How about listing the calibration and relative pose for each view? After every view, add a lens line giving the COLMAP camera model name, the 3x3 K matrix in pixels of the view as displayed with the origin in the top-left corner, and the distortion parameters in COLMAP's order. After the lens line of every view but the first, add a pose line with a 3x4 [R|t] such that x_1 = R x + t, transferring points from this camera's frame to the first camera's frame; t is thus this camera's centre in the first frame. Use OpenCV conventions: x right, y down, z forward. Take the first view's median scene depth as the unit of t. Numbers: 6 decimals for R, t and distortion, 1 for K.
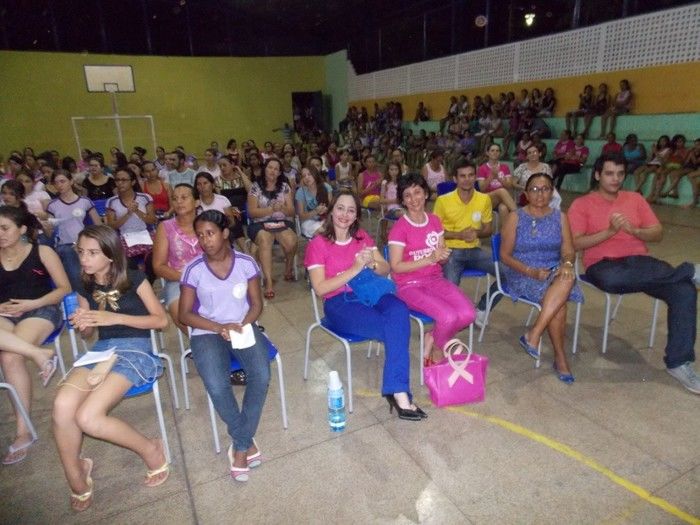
lens RADIAL K [[456.6, 0, 350.0], [0, 456.6, 262.5], [0, 0, 1]] dist [-0.009128, -0.001066]
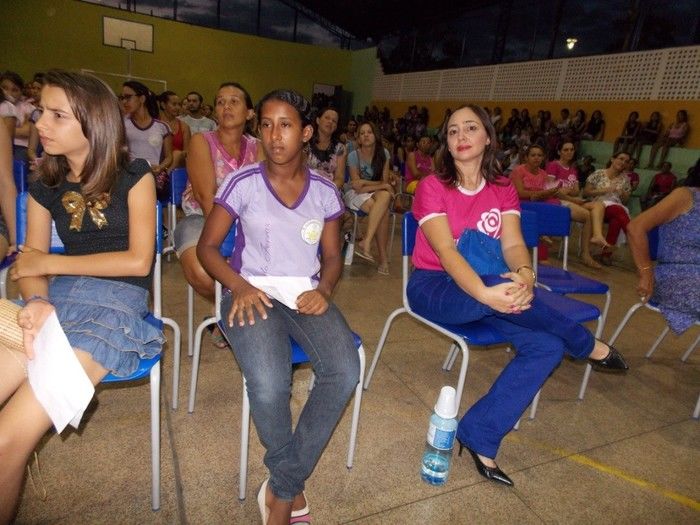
lens RADIAL K [[459.5, 0, 353.9], [0, 459.5, 274.2], [0, 0, 1]] dist [-0.021592, -0.001984]
pose [[0.989055, 0.144966, 0.027473, -0.045764], [-0.145255, 0.989355, 0.008822, 0.023824], [-0.025902, -0.012716, 0.999584, 0.092739]]
